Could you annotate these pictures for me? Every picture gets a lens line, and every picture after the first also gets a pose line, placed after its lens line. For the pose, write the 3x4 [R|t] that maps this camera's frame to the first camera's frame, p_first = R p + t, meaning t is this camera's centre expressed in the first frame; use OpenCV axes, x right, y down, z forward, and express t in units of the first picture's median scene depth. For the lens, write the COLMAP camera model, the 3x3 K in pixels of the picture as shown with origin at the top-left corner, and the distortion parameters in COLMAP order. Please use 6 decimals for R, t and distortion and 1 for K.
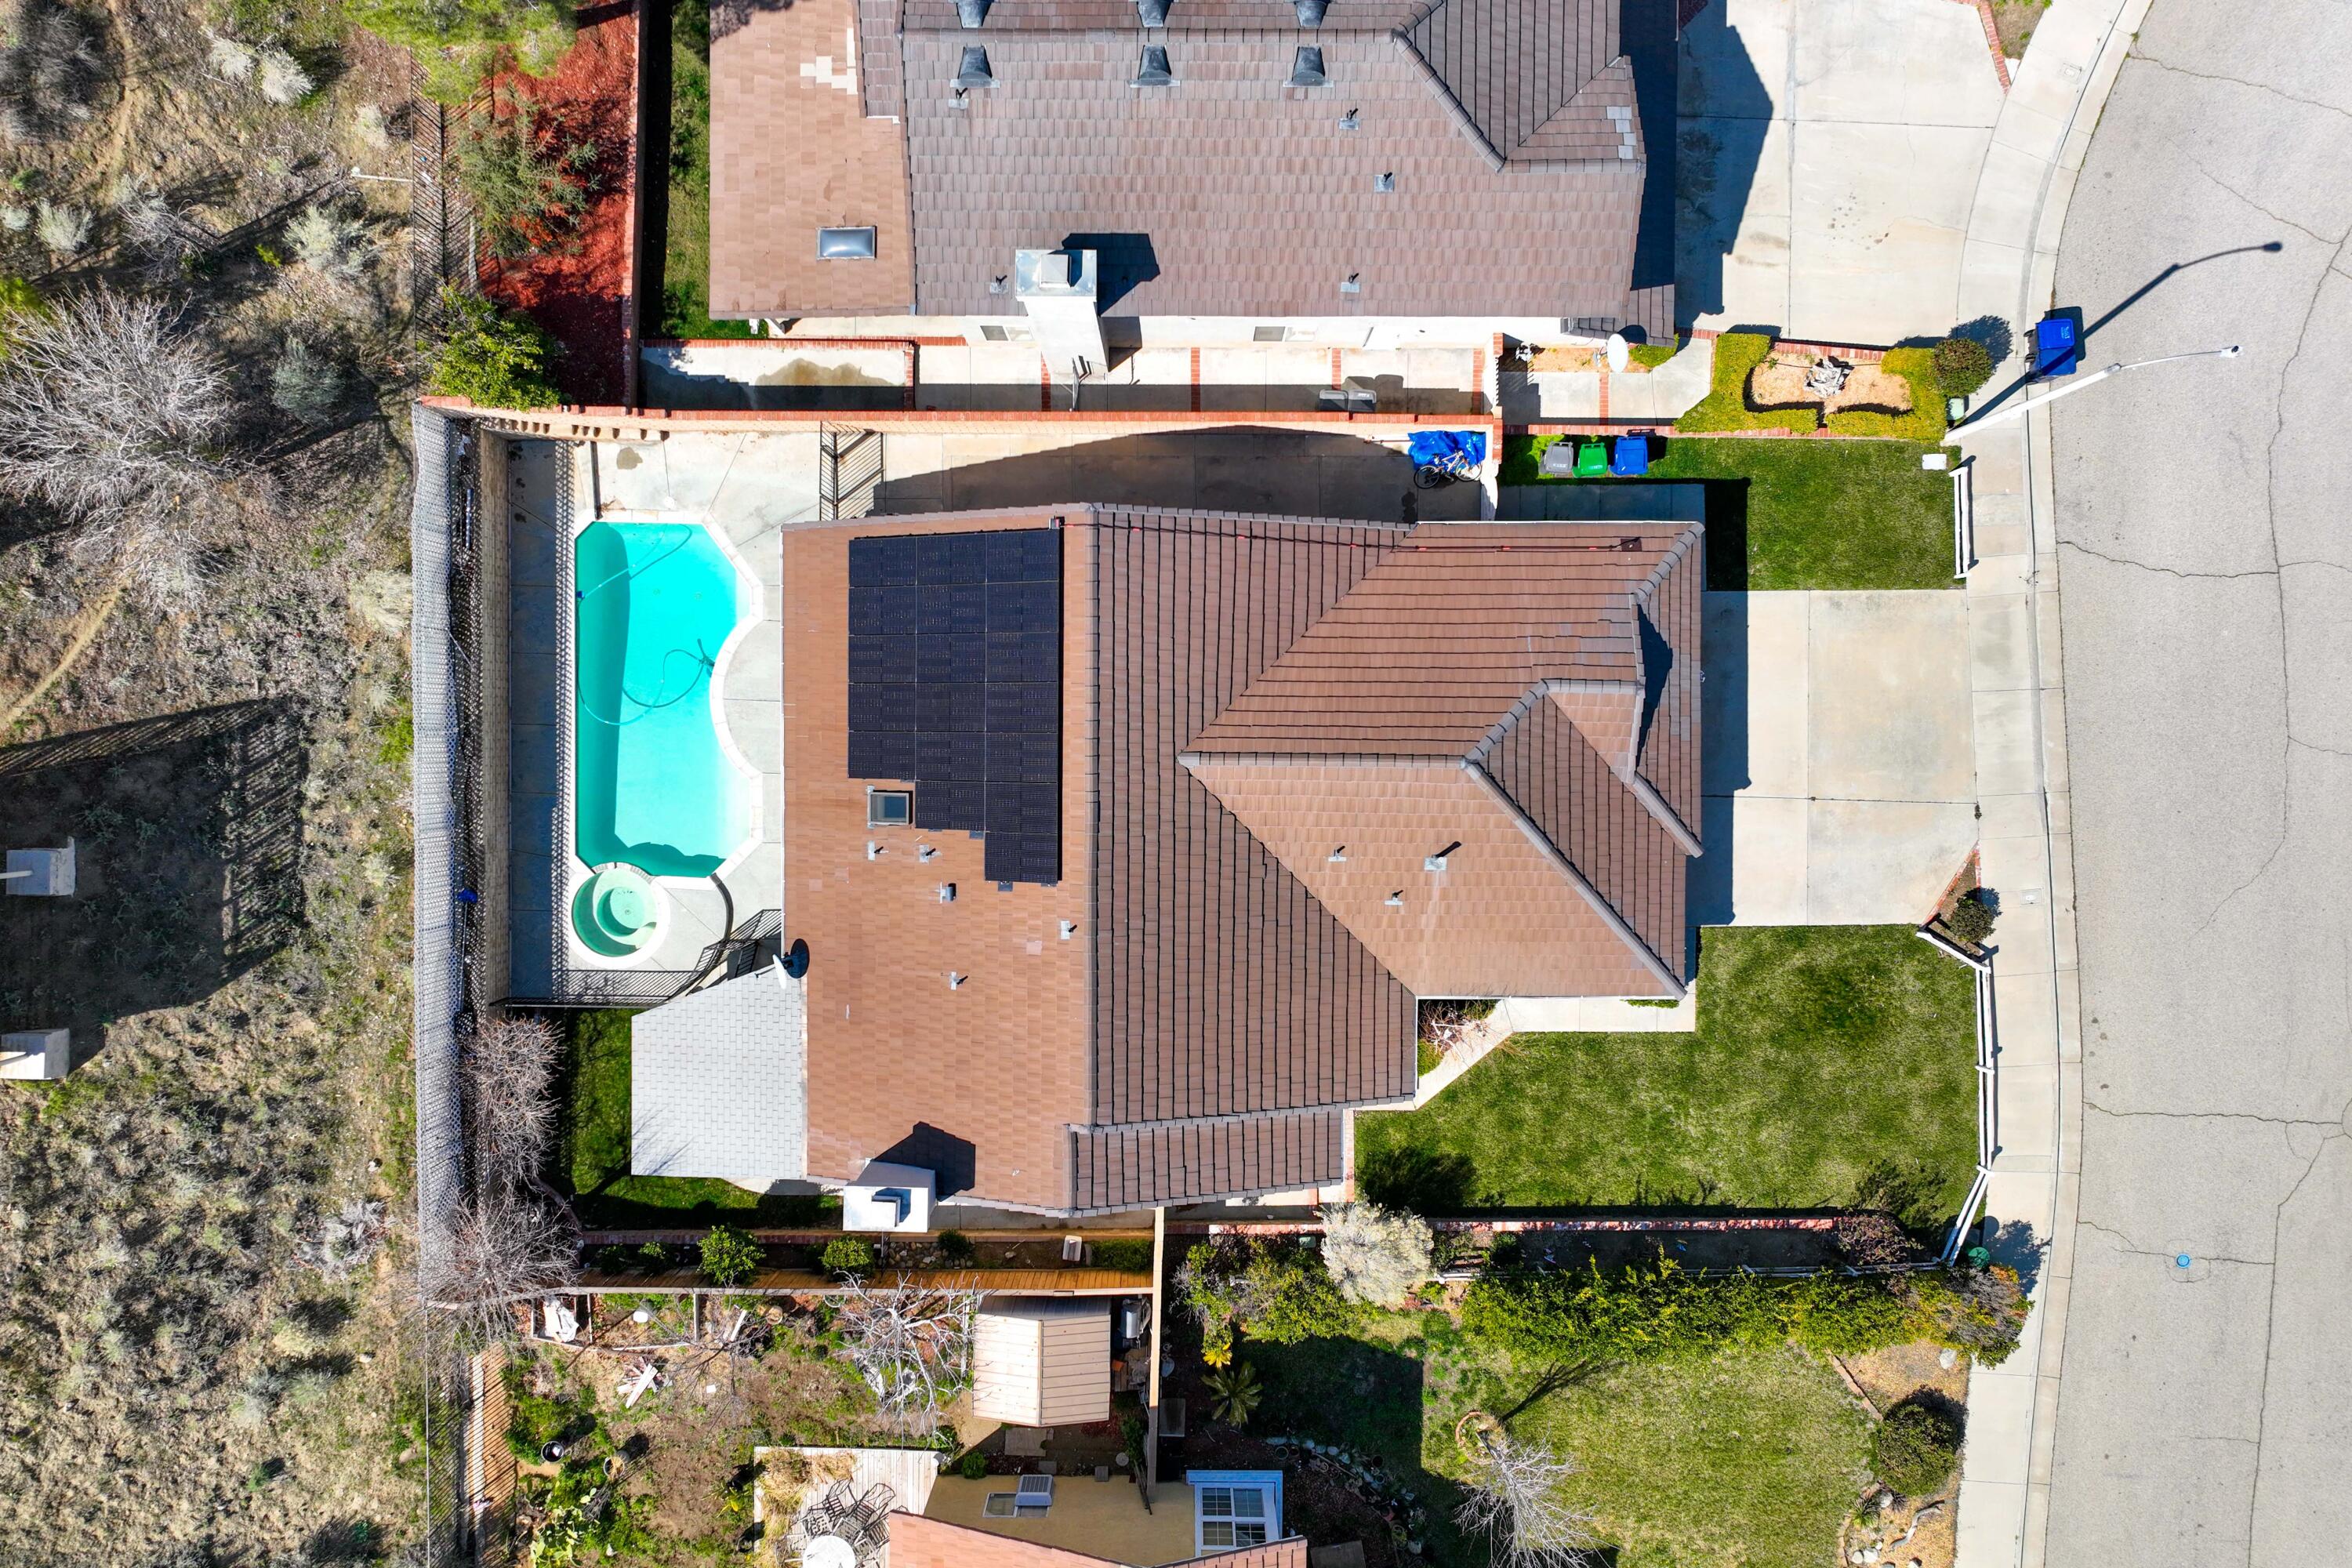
lens RADIAL K [[1666.0, 0, 1179.7], [0, 1666.0, 780.2], [0, 0, 1]] dist [-0.003377, 0.026291]
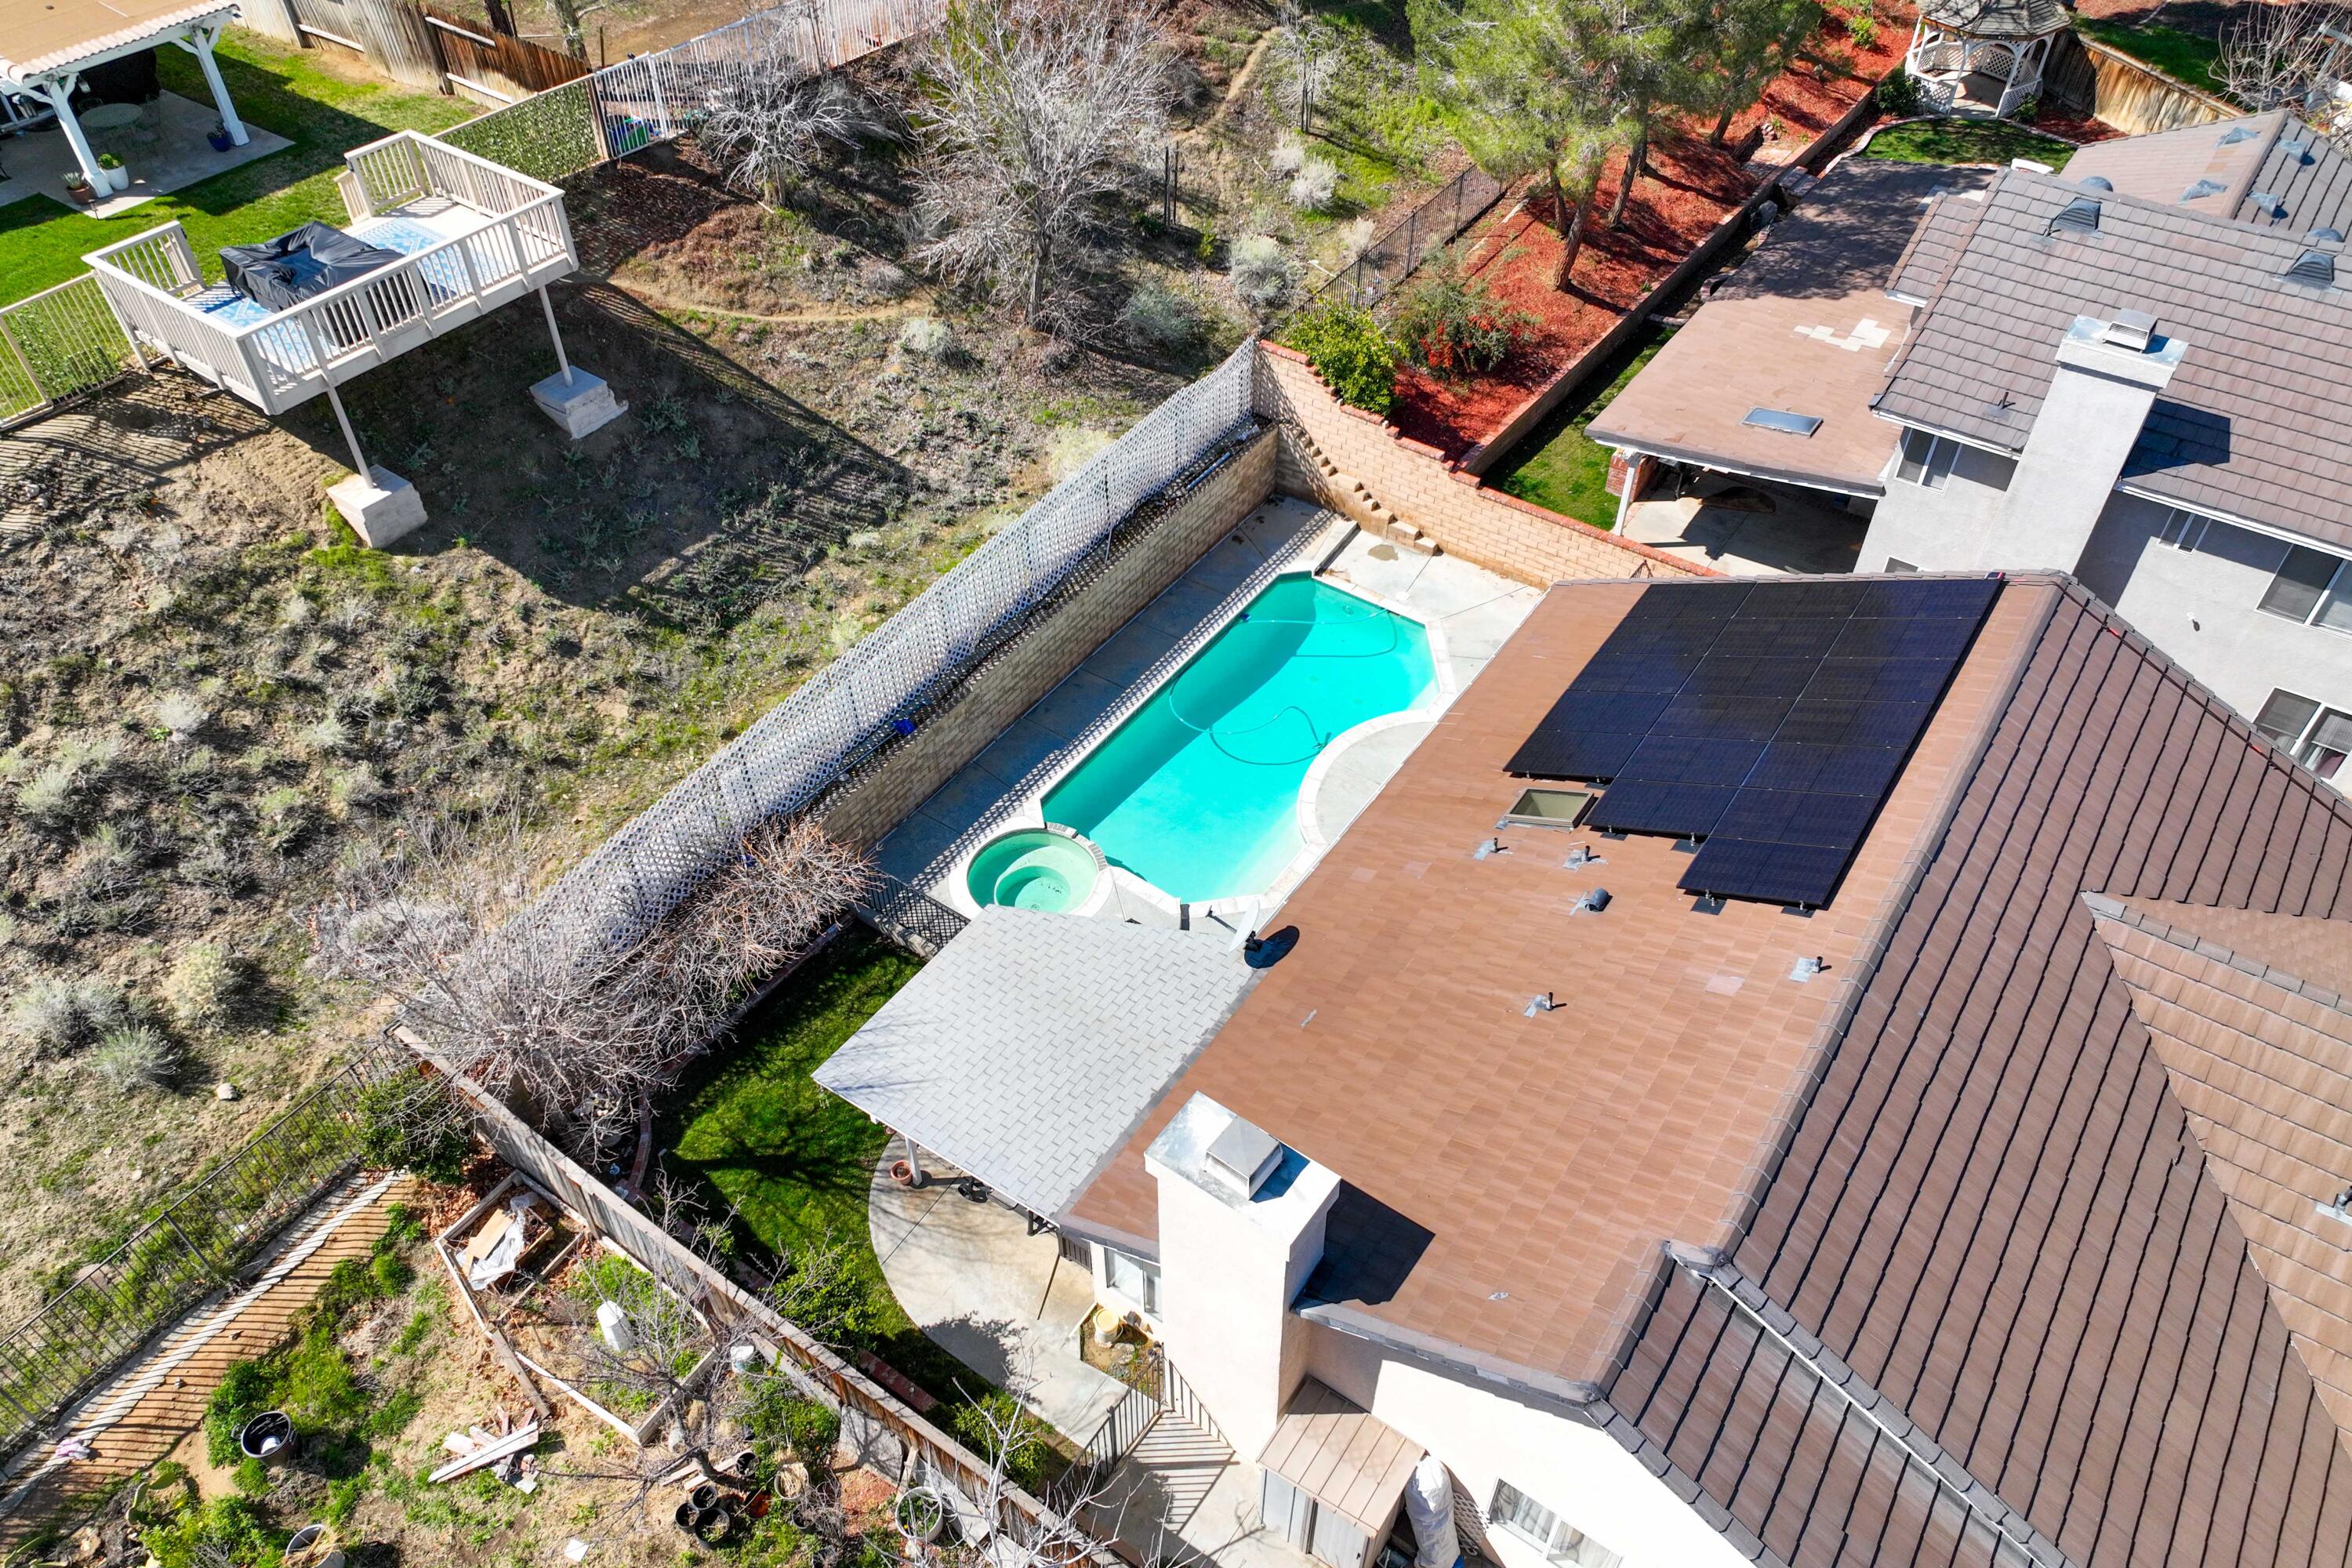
lens RADIAL K [[1666.0, 0, 1167.9], [0, 1666.0, 787.3], [0, 0, 1]] dist [-0.003377, 0.026291]
pose [[0.825443, 0.393208, -0.405008, -0.040167], [-0.564335, 0.558244, -0.608186, 0.461903], [-0.013051, 0.730582, 0.682700, 0.550175]]
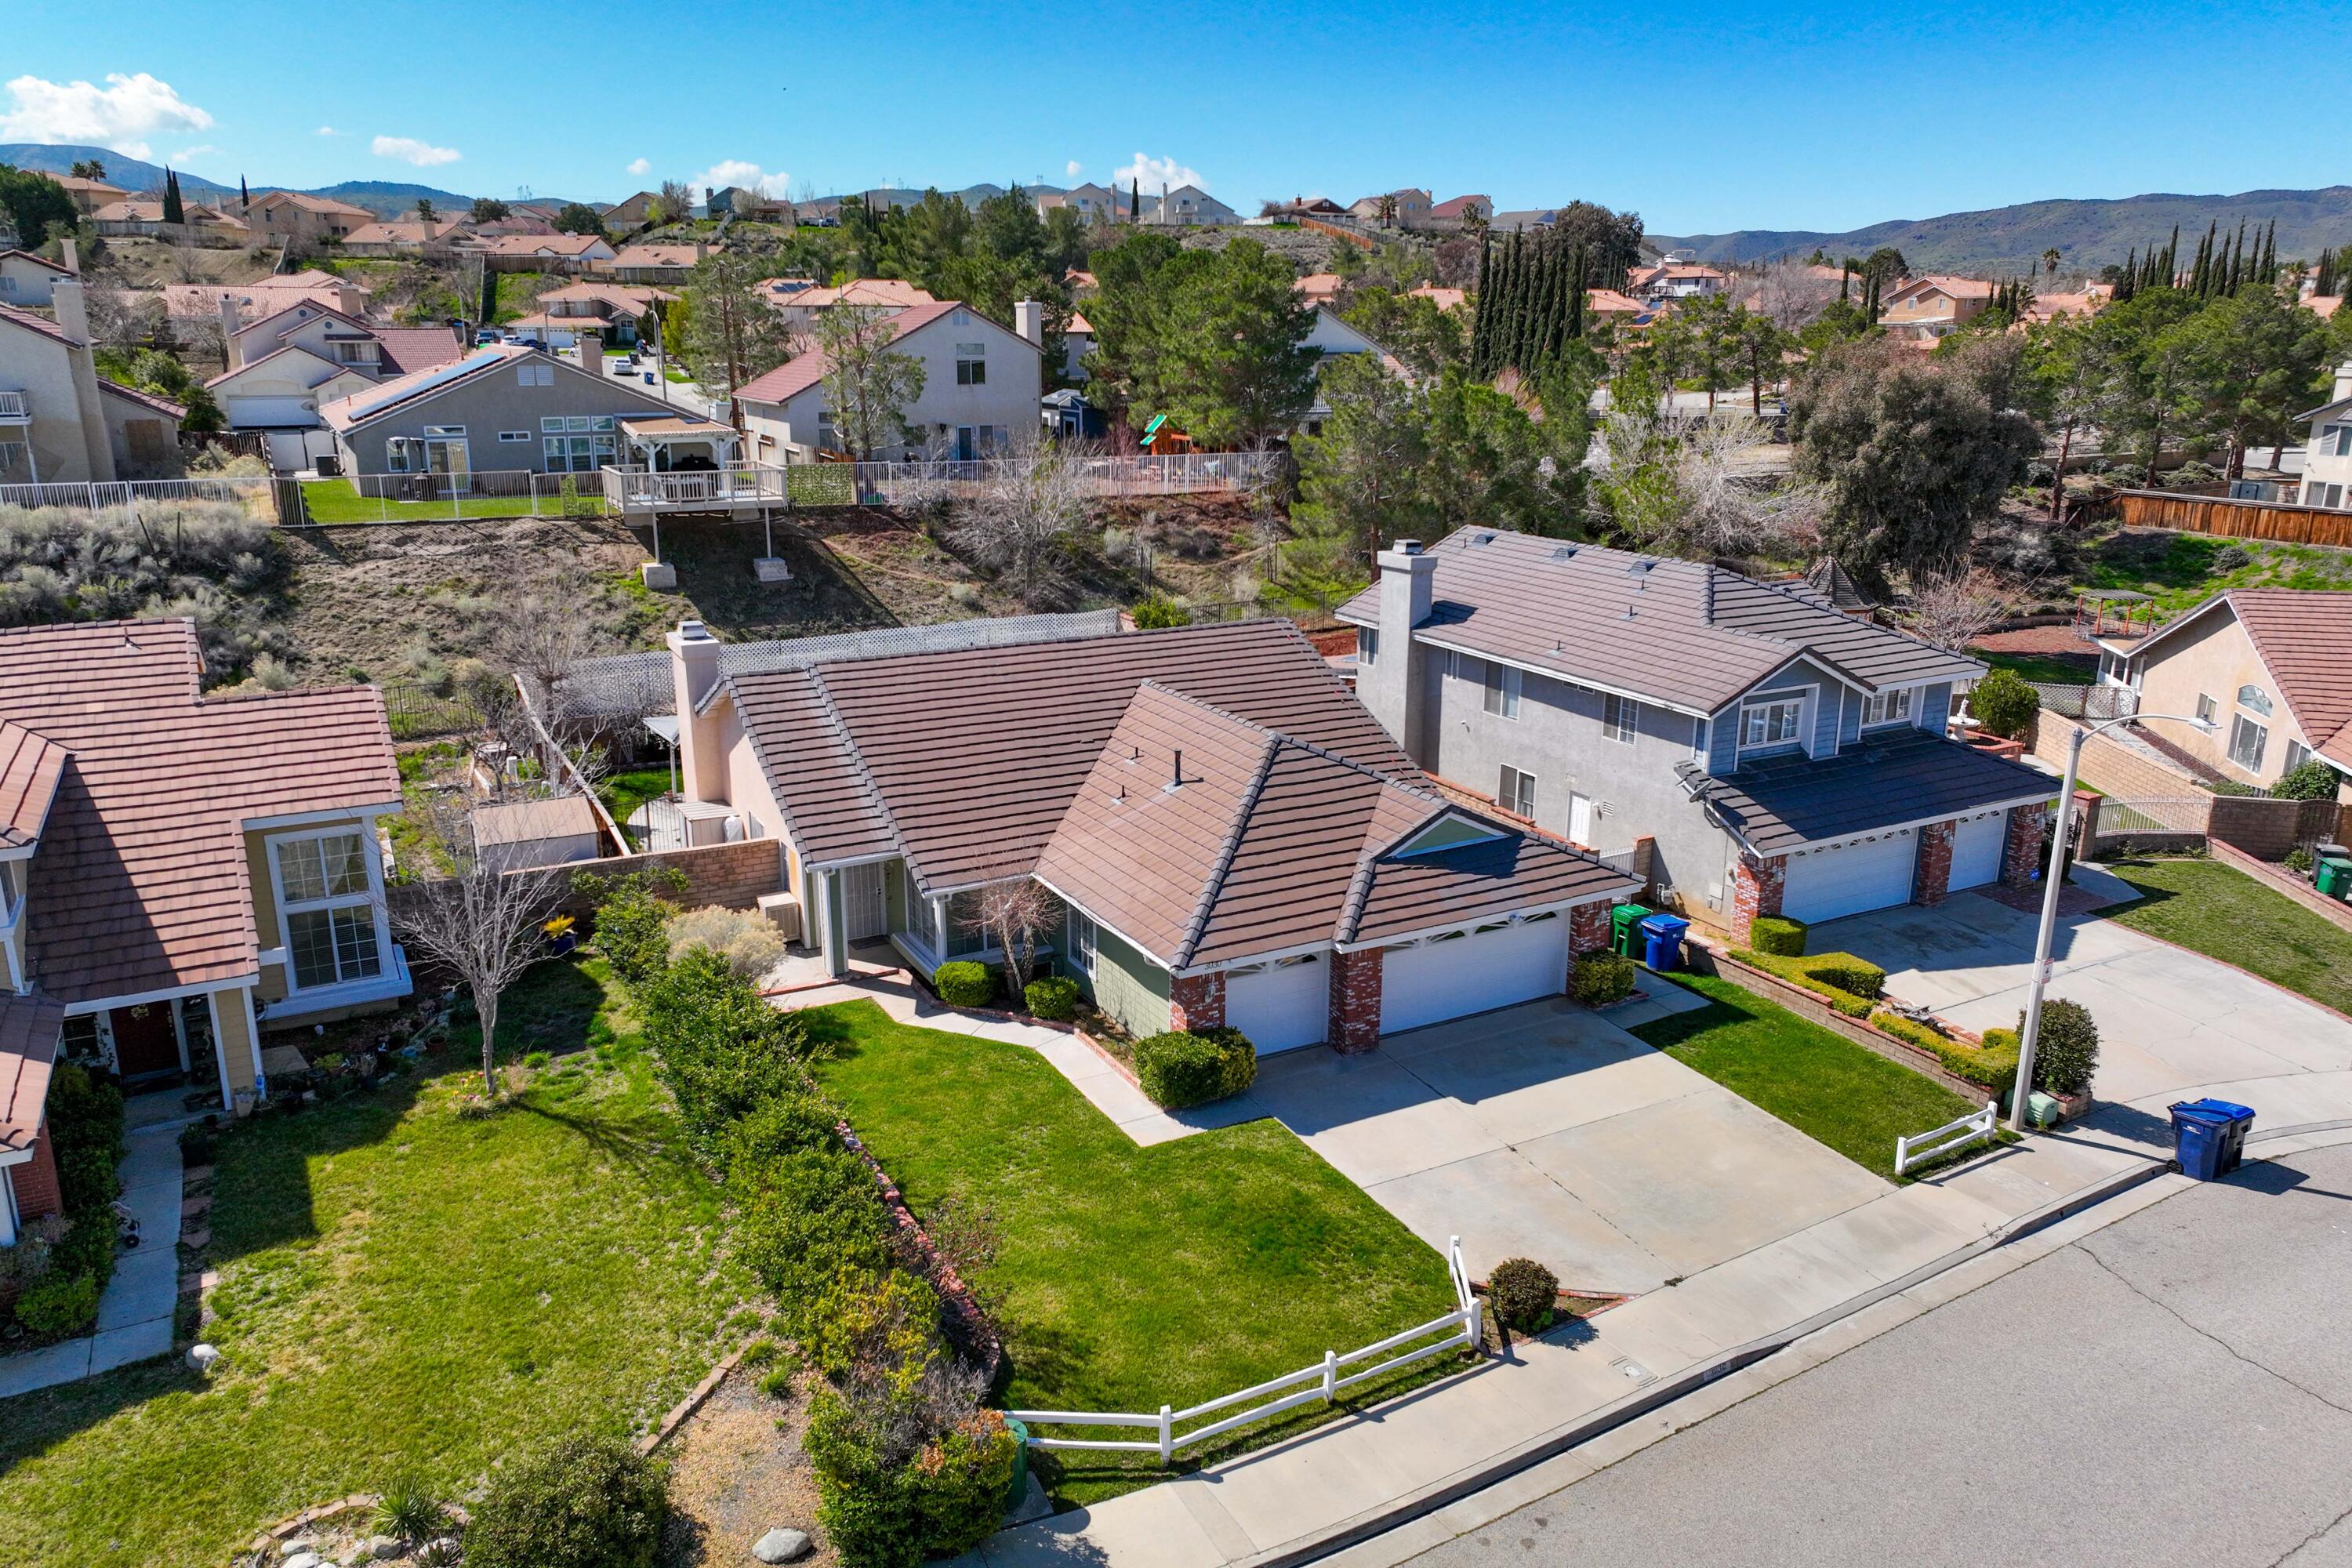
lens RADIAL K [[1666.0, 0, 1175.2], [0, 1666.0, 776.9], [0, 0, 1]] dist [-0.003377, 0.026291]
pose [[0.484144, 0.231182, -0.843896, 0.936340], [-0.874502, 0.095690, -0.475489, 0.490402], [-0.029172, 0.968193, 0.248497, 0.731128]]
